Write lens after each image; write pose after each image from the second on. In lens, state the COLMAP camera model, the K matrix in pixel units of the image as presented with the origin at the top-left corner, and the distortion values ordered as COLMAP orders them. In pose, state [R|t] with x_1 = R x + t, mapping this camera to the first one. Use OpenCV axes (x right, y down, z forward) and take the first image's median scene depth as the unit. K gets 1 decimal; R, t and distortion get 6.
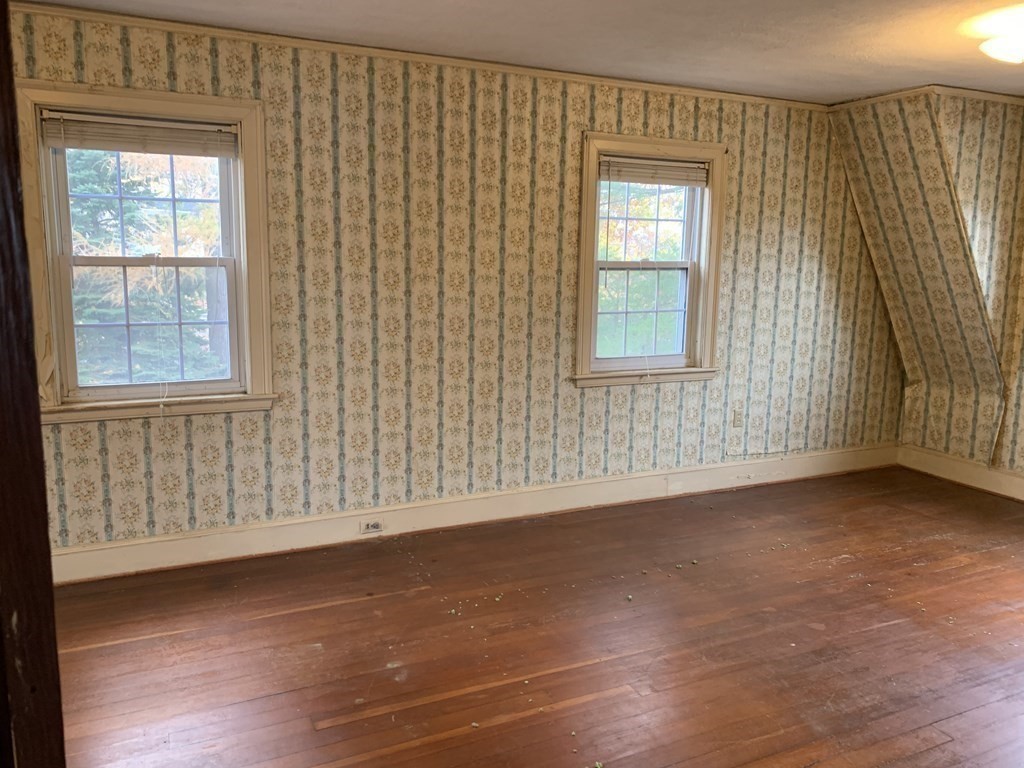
lens RADIAL K [[773.0, 0, 513.6], [0, 773.0, 377.2], [0, 0, 1]] dist [0.088853, -0.158427]
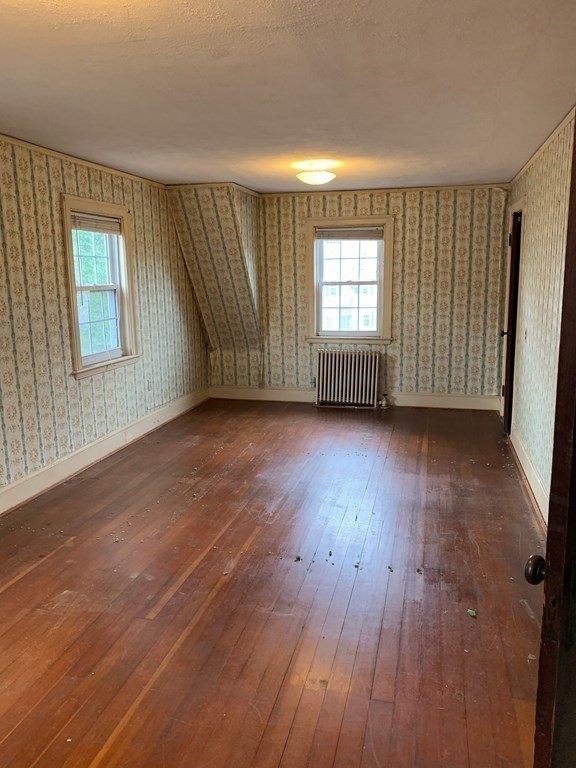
lens RADIAL K [[579.7, 0, 288.0], [0, 579.7, 384.0], [0, 0, 1]] dist [0.088853, -0.158427]
pose [[0.635003, -0.168953, 0.753808, -0.446696], [0.140138, 0.984794, 0.102673, -0.032439], [-0.759693, 0.040440, 0.649024, 0.037943]]
